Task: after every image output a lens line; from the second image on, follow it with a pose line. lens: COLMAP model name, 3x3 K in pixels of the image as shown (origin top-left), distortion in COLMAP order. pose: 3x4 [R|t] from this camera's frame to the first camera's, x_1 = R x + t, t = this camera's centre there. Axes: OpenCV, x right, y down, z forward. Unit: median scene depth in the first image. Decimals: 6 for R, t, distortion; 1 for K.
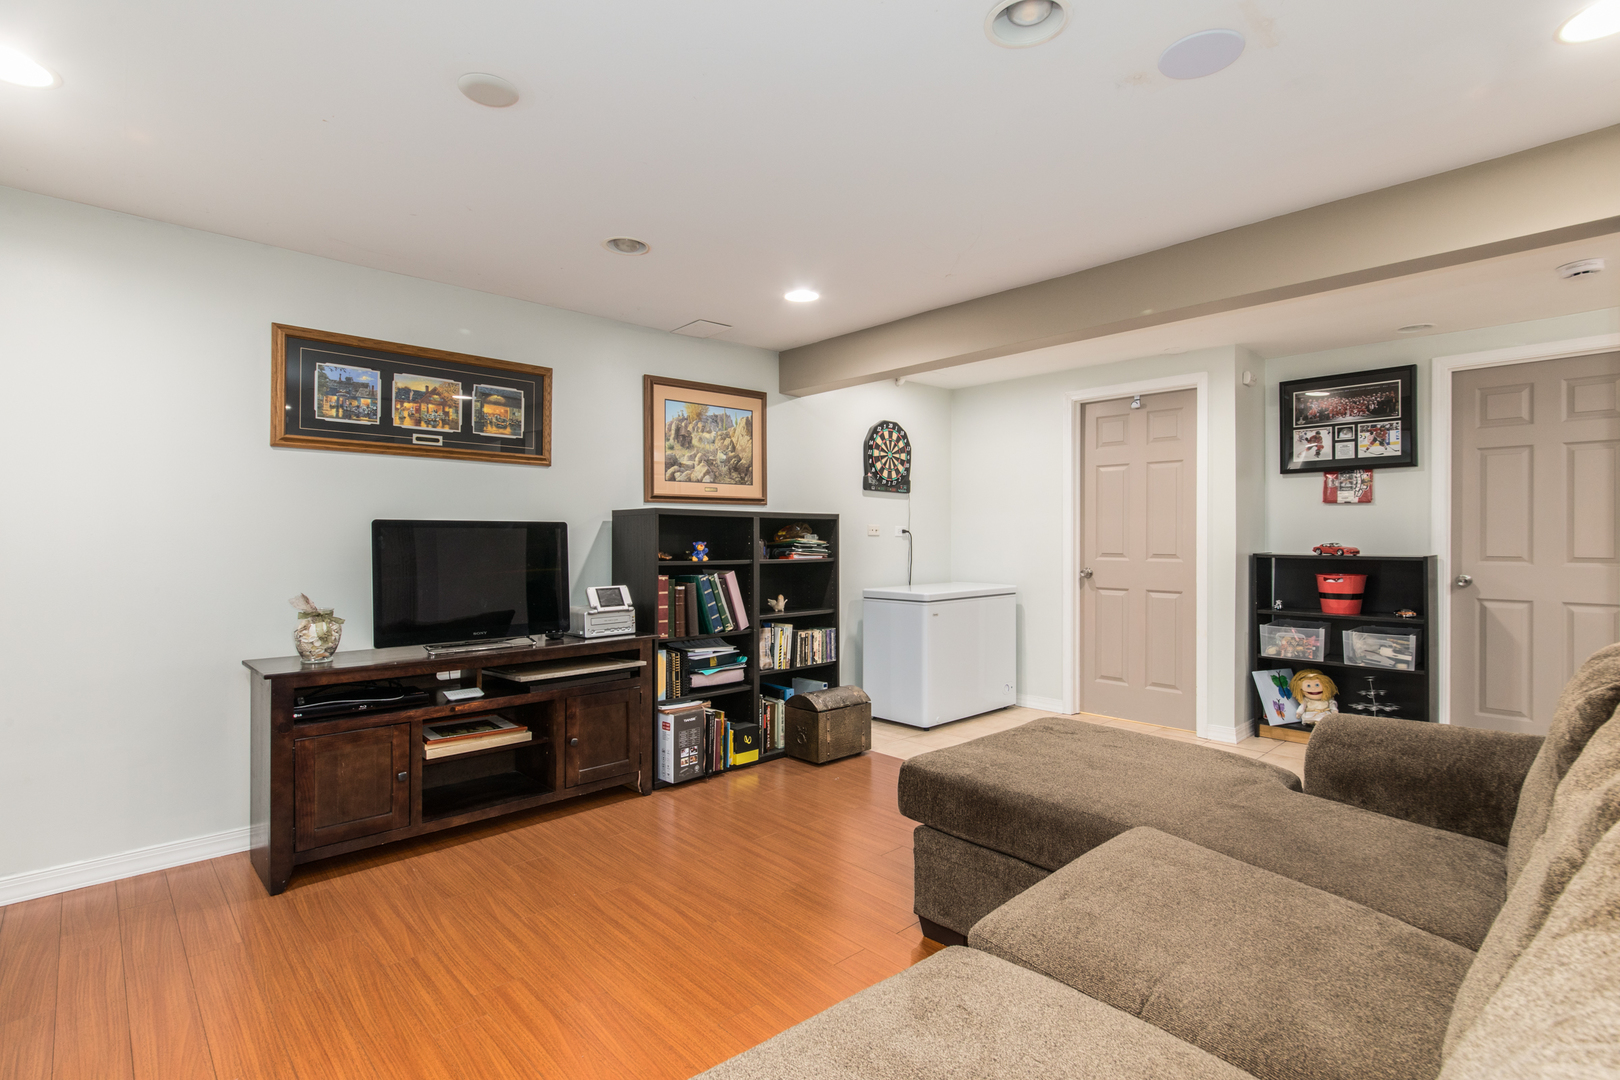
lens RADIAL K [[772.5, 0, 810.0], [0, 772.5, 540.0], [0, 0, 1]] dist [0.000150, 0.000183]
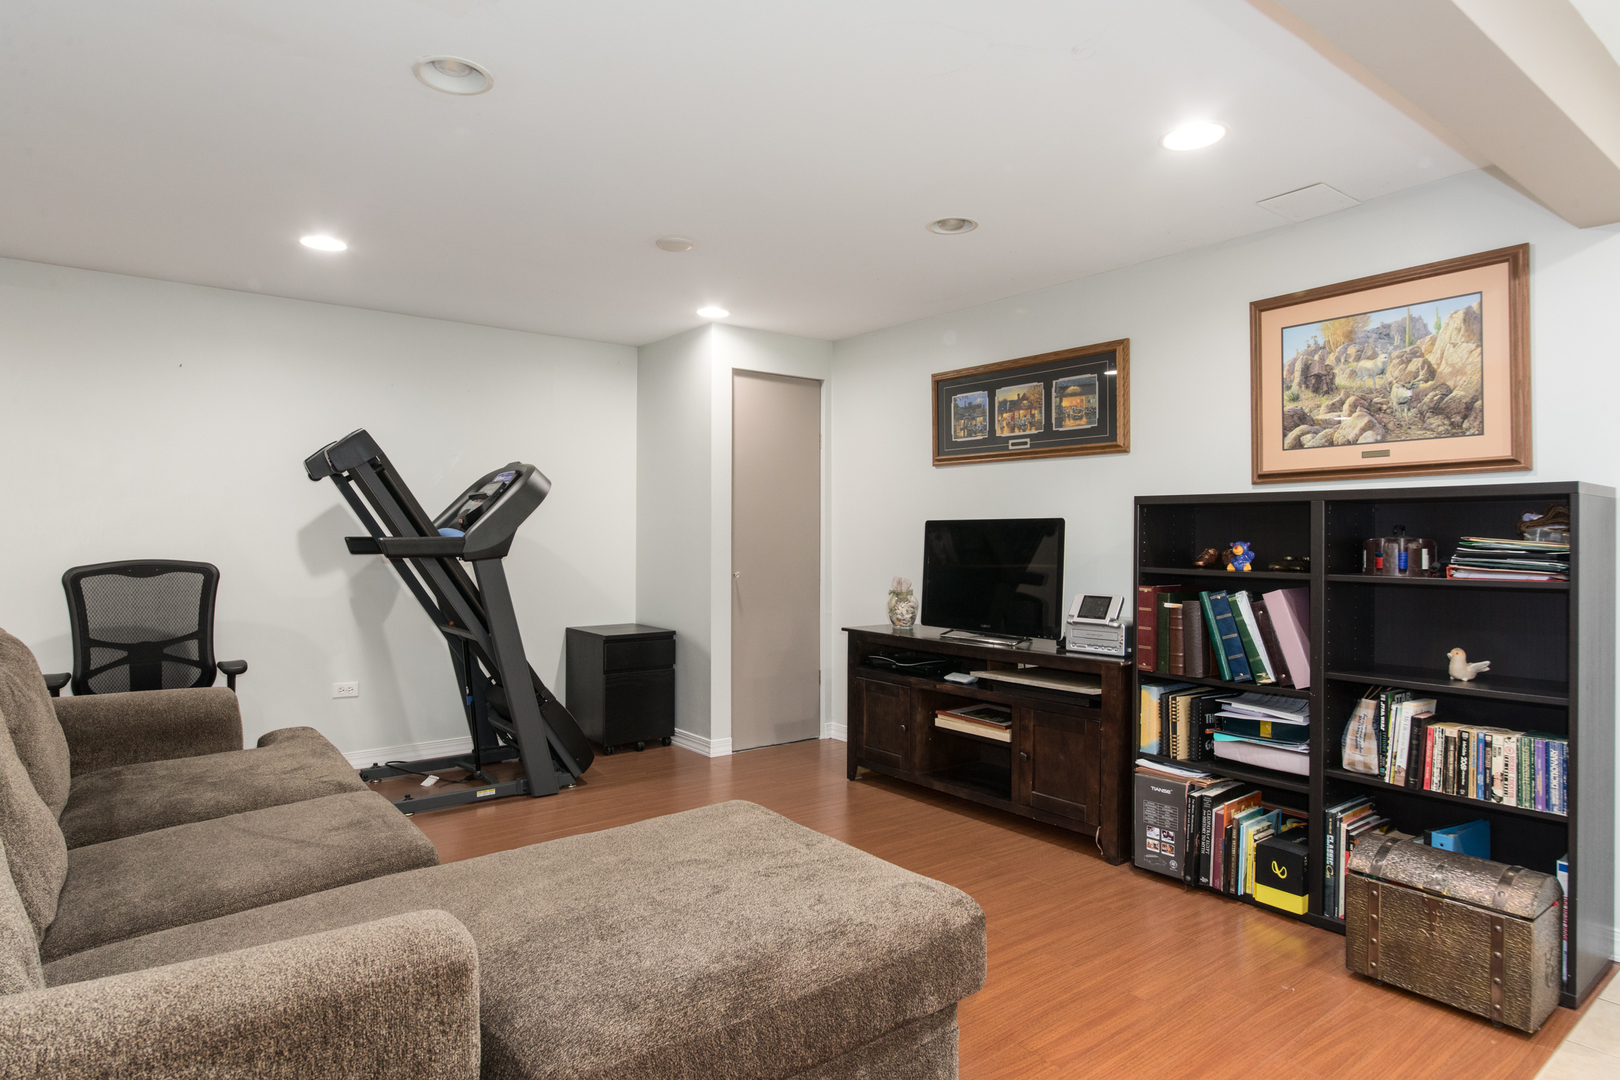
lens RADIAL K [[898.6, 0, 810.0], [0, 898.6, 540.0], [0, 0, 1]] dist [-0.004833, -0.001388]
pose [[-0.089133, 0.003624, -0.996013, 0.653896], [-0.005654, 0.999975, 0.004144, -0.000360], [0.996004, 0.006001, -0.089111, 0.699935]]
